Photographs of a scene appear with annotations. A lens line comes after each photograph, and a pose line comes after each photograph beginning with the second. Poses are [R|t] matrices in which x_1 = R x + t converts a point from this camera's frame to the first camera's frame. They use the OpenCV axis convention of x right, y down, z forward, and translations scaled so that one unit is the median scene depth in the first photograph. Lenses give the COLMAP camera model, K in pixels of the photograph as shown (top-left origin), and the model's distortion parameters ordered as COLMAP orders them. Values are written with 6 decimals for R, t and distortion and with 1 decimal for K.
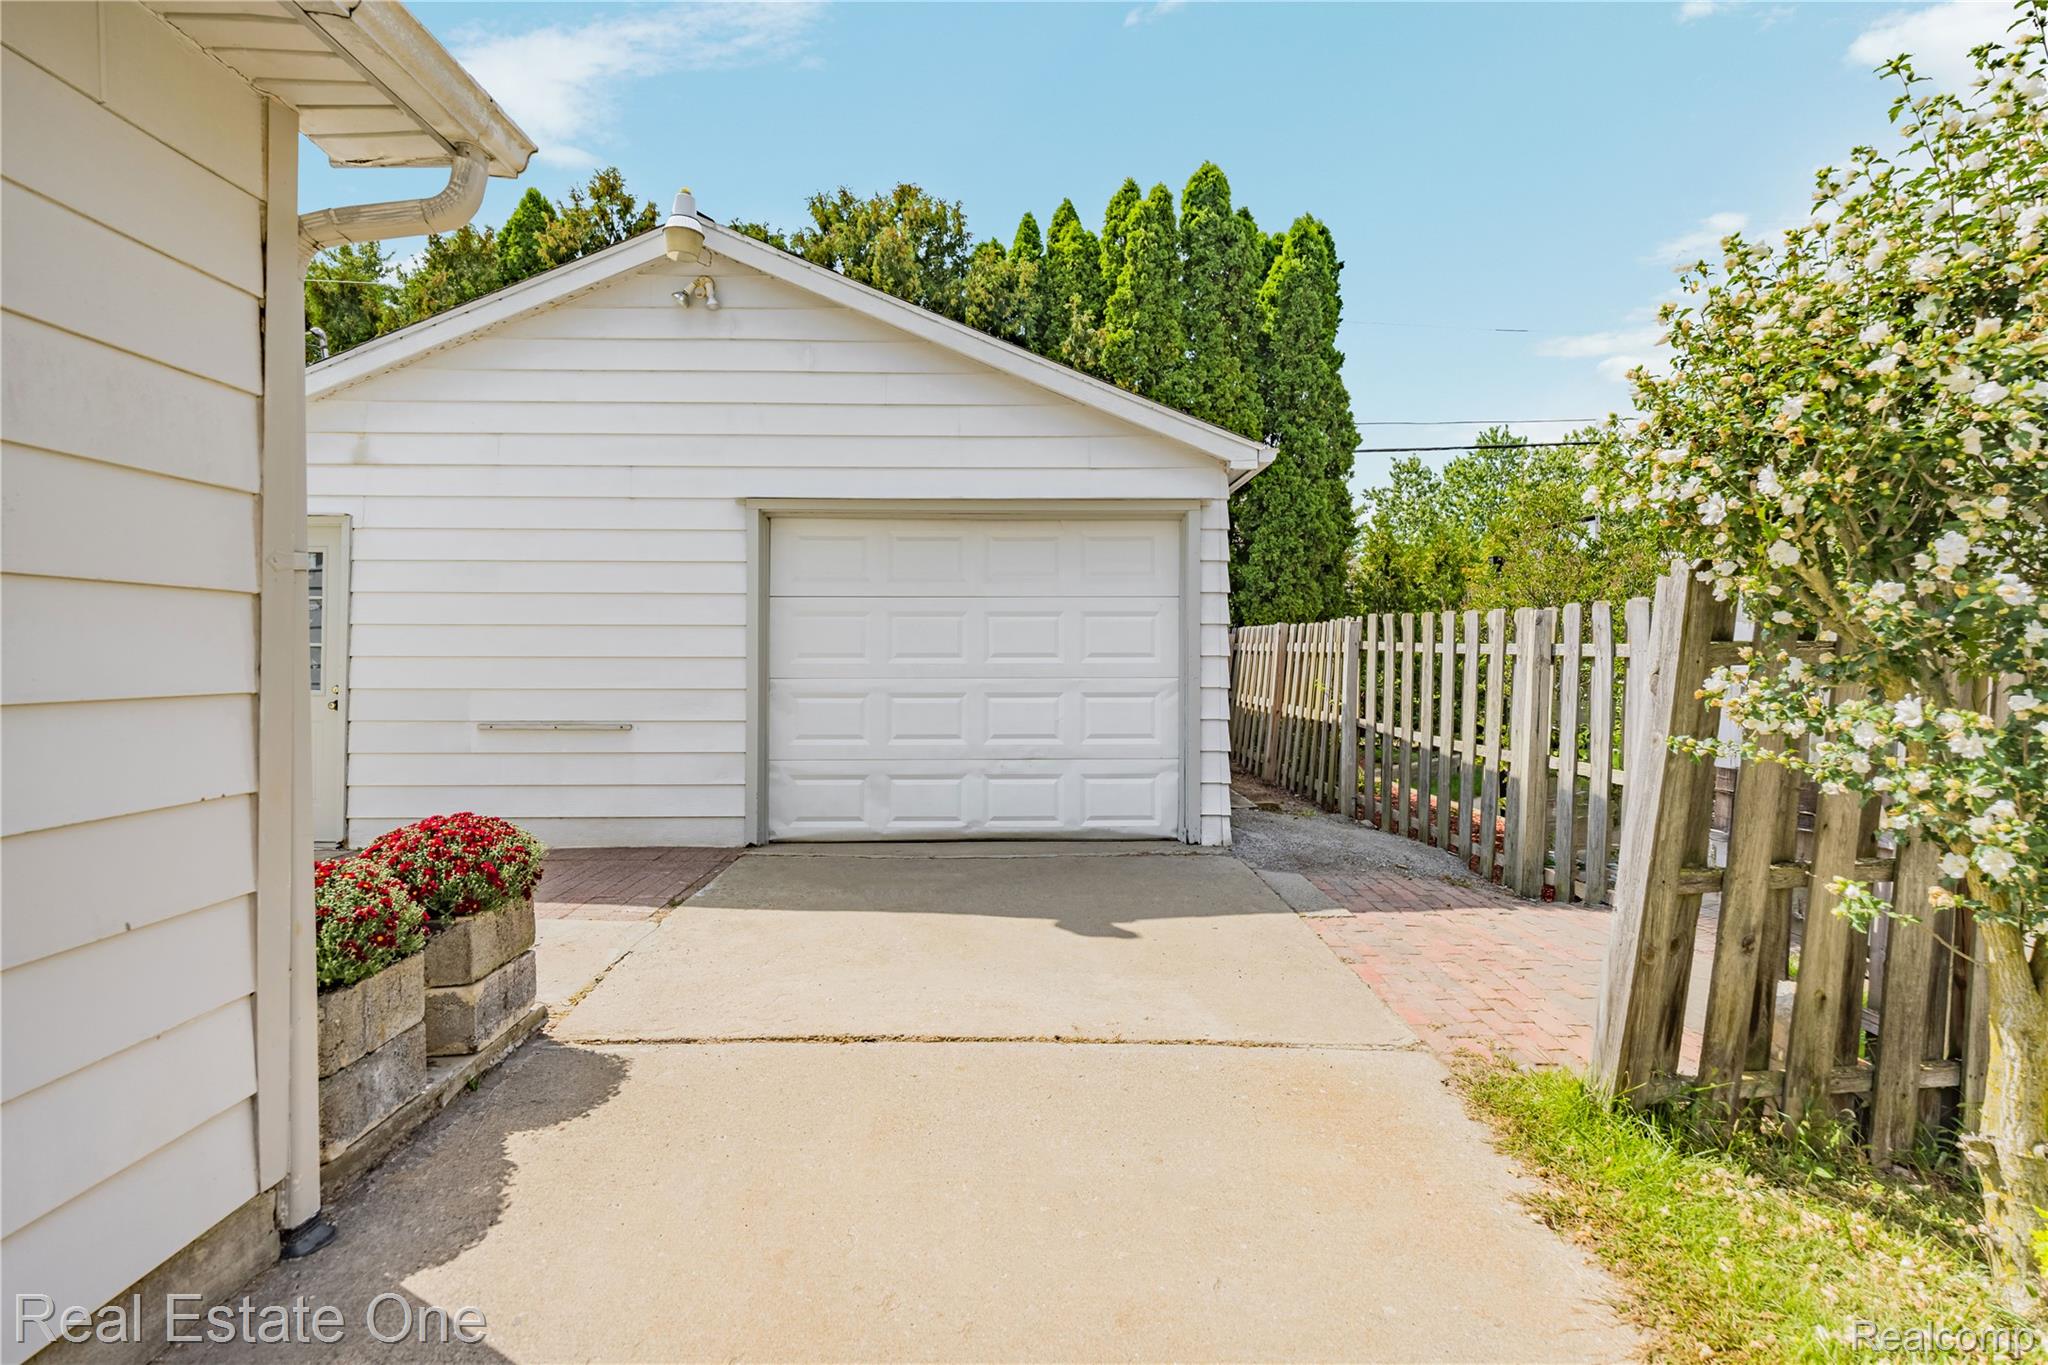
lens RADIAL K [[918.6, 0, 1024.0], [0, 918.6, 682.5], [0, 0, 1]] dist [-0.000172, -0.000020]
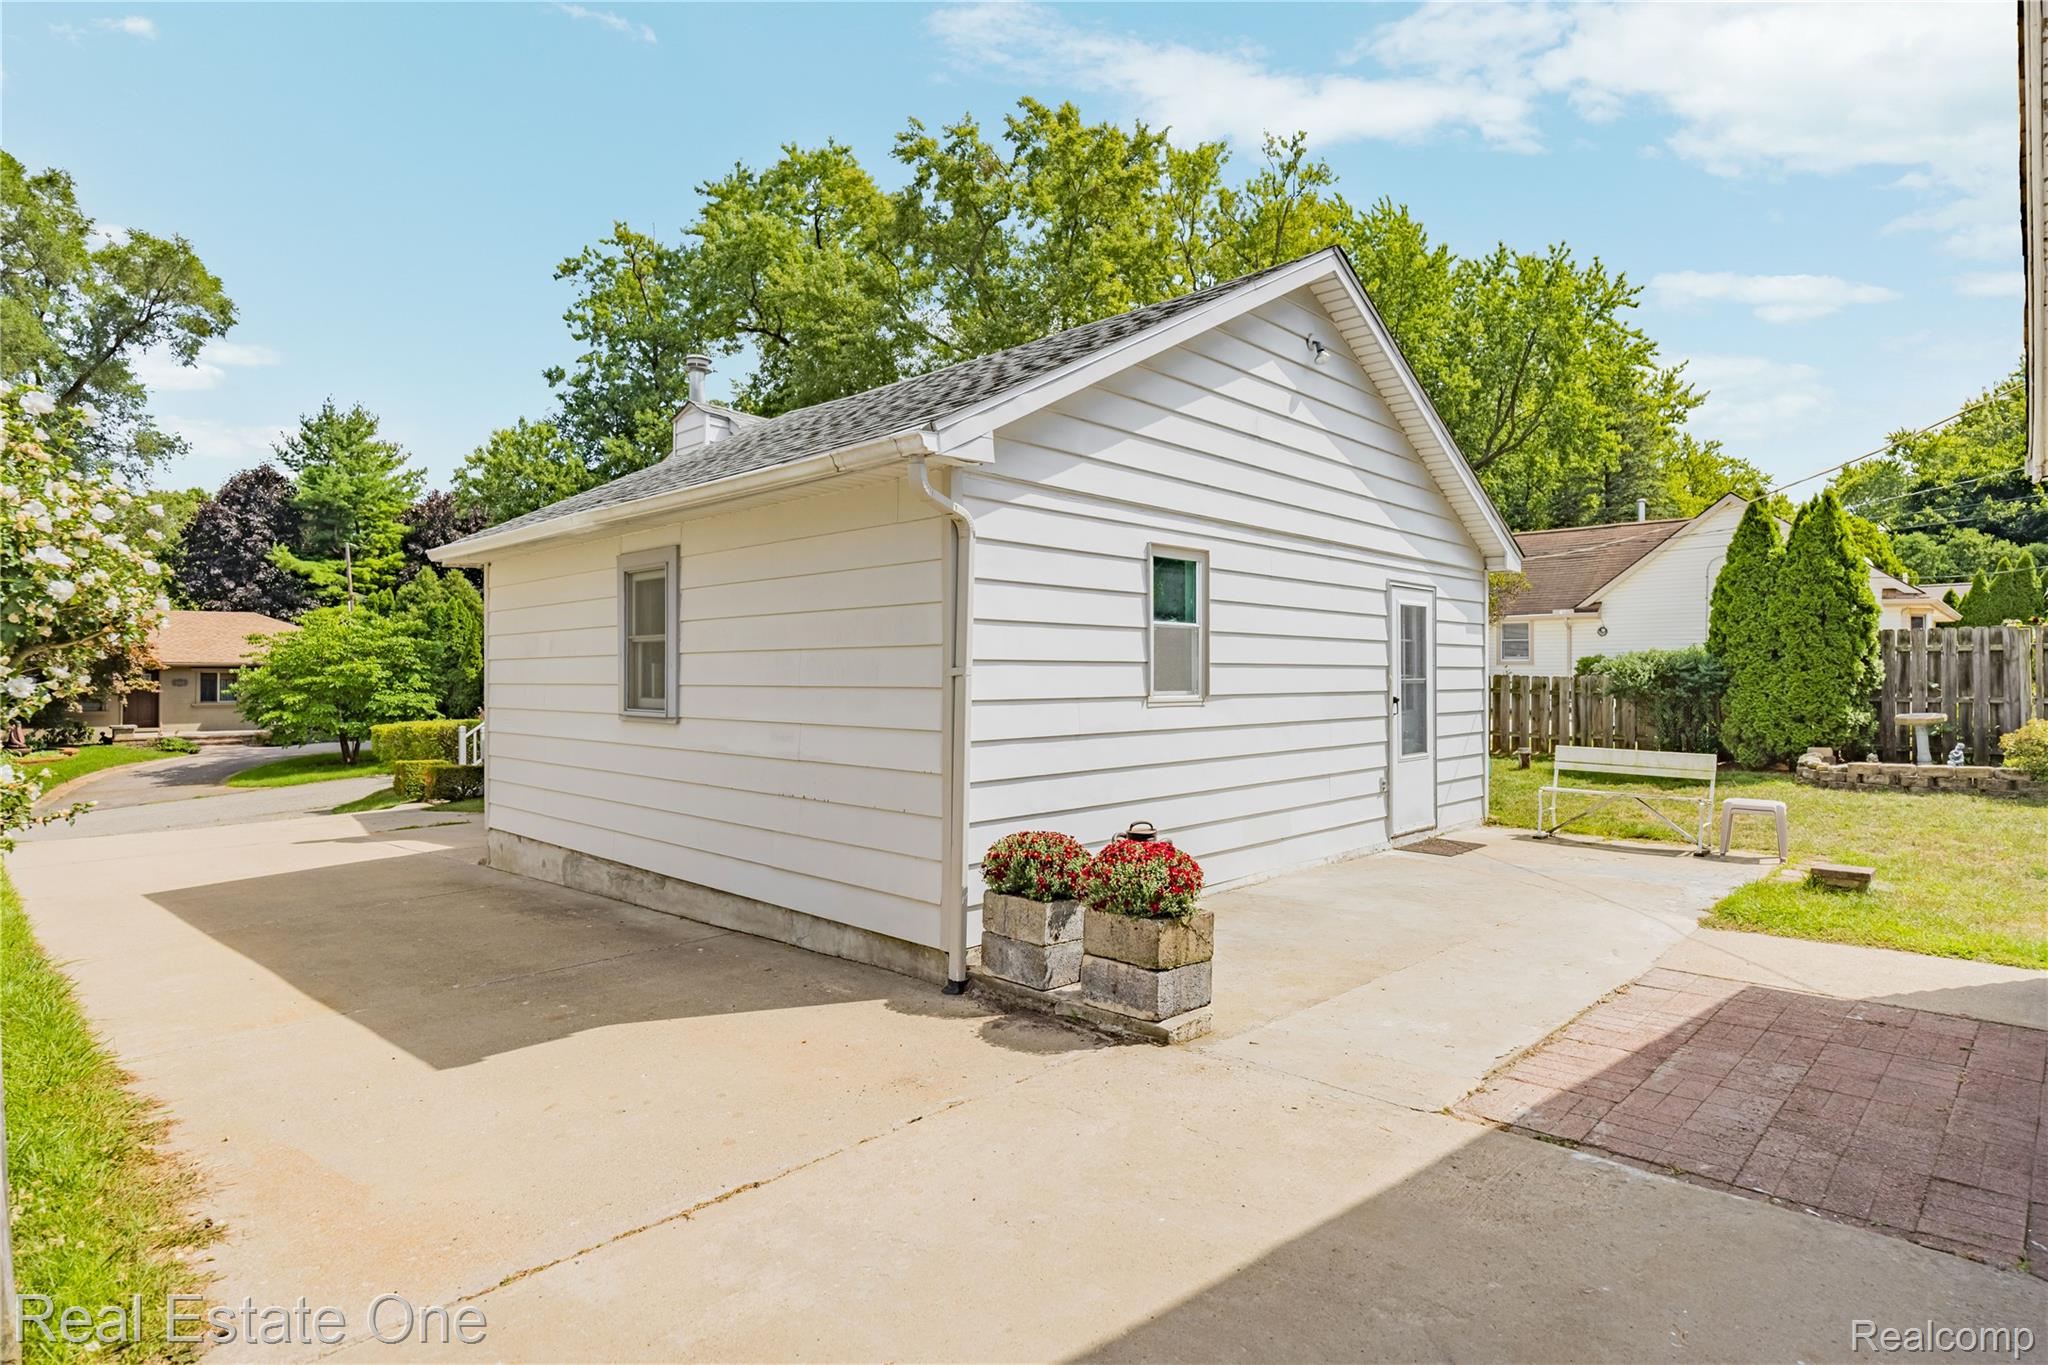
lens RADIAL K [[1013.7, 0, 1024.0], [0, 1013.7, 682.5], [0, 0, 1]] dist [0.001158, 0.000253]
pose [[-0.701633, -0.001532, -0.712537, 0.671240], [-0.025708, 0.999401, 0.023165, -0.146178], [0.712075, 0.034571, -0.701252, 2.295638]]
